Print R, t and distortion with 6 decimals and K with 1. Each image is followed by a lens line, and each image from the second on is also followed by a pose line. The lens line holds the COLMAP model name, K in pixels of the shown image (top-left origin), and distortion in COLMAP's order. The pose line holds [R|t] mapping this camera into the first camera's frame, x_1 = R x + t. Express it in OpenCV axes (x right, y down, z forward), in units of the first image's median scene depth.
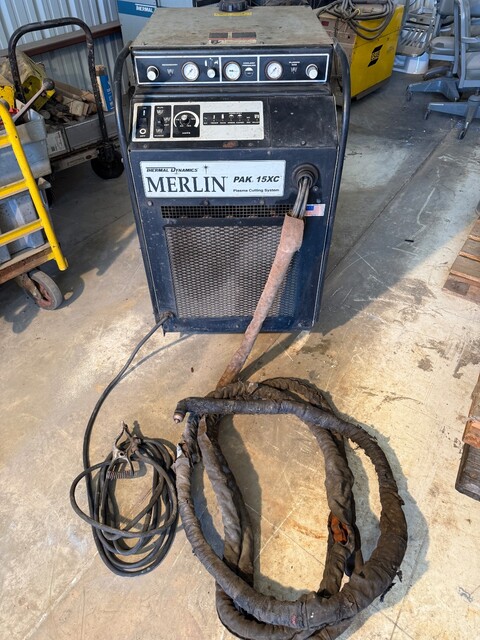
lens RADIAL K [[462.0, 0, 237.1], [0, 462.0, 324.7], [0, 0, 1]] dist [0.108848, -0.225017]
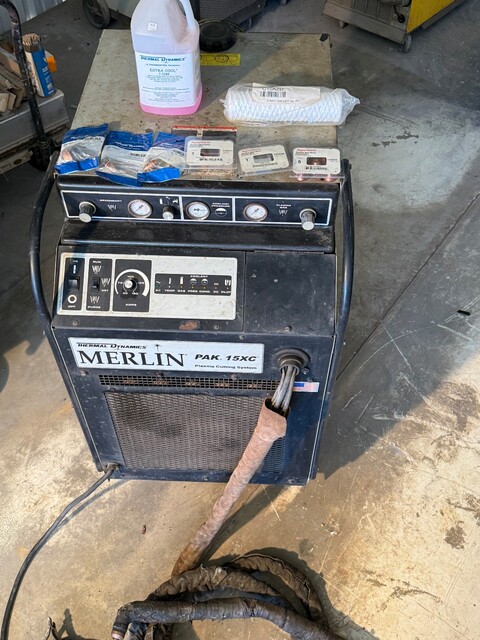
lens RADIAL K [[669.0, 0, 241.3], [0, 669.0, 293.1], [0, 0, 1]] dist [0.163679, -0.385671]
pose [[0.998792, 0.043984, -0.021905, 0.083298], [-0.040517, 0.989425, 0.139272, -0.551237], [0.027799, -0.138216, 0.990012, -0.043091]]
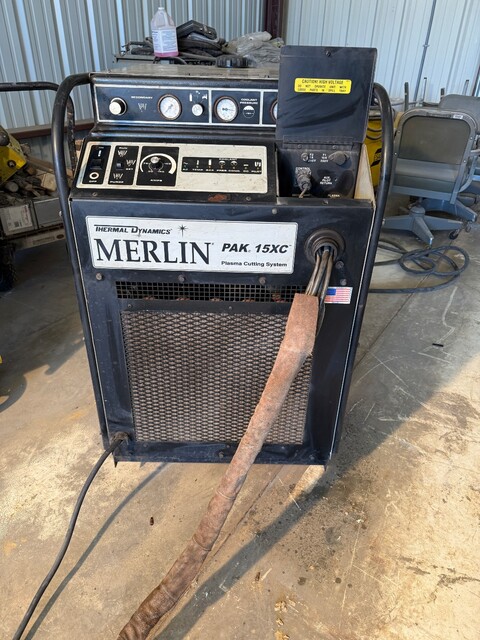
lens RADIAL K [[451.8, 0, 238.3], [0, 451.8, 323.6], [0, 0, 1]] dist [0.034893, -0.061101]
pose [[0.999254, 0.036223, 0.013413, 0.011347], [-0.032552, 0.976640, -0.212401, -0.058252], [-0.020793, 0.211806, 0.977090, 0.361440]]
